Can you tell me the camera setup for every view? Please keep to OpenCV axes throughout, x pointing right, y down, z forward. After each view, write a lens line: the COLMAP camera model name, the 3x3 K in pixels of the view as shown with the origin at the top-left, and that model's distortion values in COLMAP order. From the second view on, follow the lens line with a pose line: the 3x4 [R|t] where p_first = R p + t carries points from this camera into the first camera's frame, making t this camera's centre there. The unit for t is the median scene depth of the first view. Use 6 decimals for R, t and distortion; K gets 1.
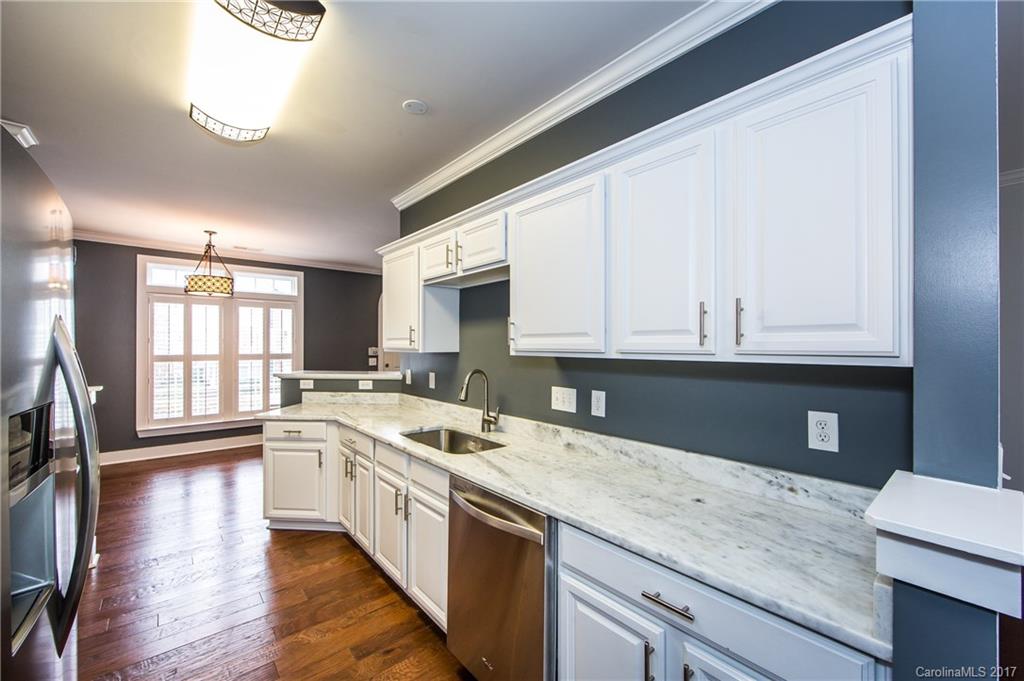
lens RADIAL K [[409.2, 0, 513.5], [0, 409.2, 341.8], [0, 0, 1]] dist [0.008956, 0.000047]
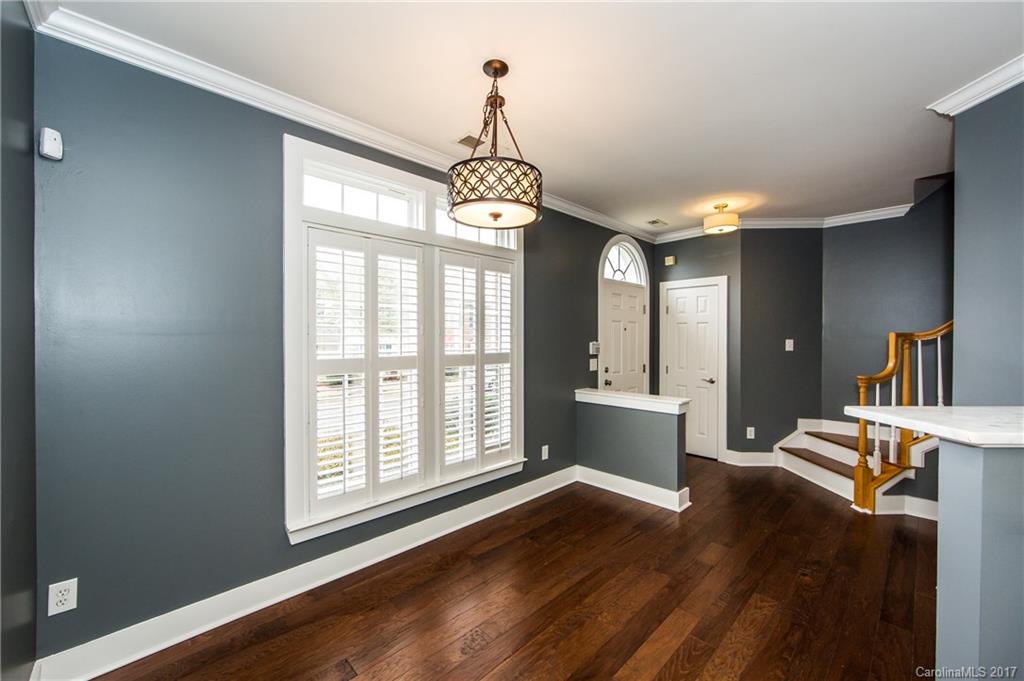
lens RADIAL K [[405.2, 0, 519.2], [0, 405.2, 339.9], [0, 0, 1]] dist [-0.001474, -0.000287]
pose [[0.996714, -0.002815, 0.080950, -0.767612], [0.001824, 0.999923, 0.012306, 0.004687], [-0.080978, -0.012118, 0.996642, 0.598489]]
